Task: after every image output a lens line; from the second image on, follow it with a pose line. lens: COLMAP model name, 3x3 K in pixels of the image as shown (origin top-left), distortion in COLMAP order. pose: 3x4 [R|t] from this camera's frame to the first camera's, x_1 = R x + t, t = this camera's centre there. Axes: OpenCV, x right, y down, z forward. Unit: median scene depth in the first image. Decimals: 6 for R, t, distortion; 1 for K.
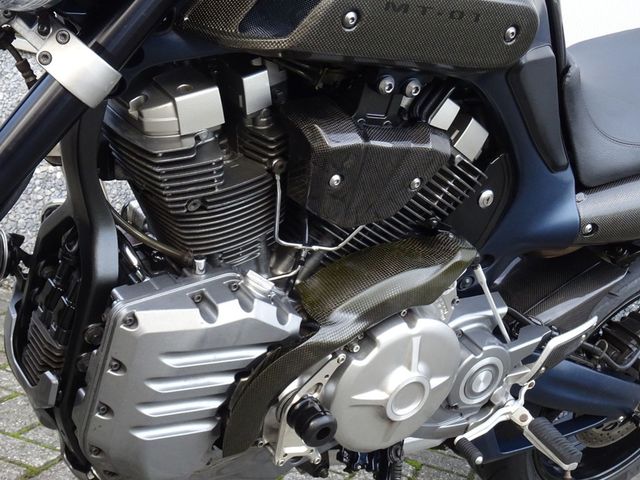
lens RADIAL K [[1144.1, 0, 320.0], [0, 1144.1, 240.0], [0, 0, 1]] dist [-0.013881, 0.014773]
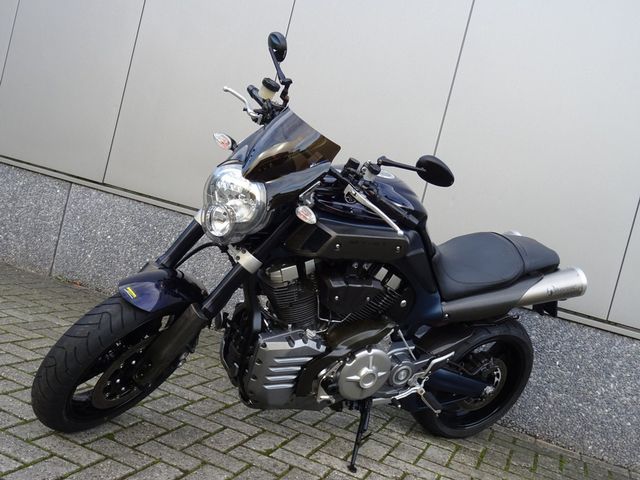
lens RADIAL K [[665.8, 0, 320.0], [0, 665.8, 240.0], [0, 0, 1]] dist [0.000654, 0.001523]
pose [[0.992884, 0.016102, -0.117991, 0.150056], [-0.027875, 0.994715, -0.098816, -0.028197], [0.115776, 0.101402, 0.988086, -0.594170]]
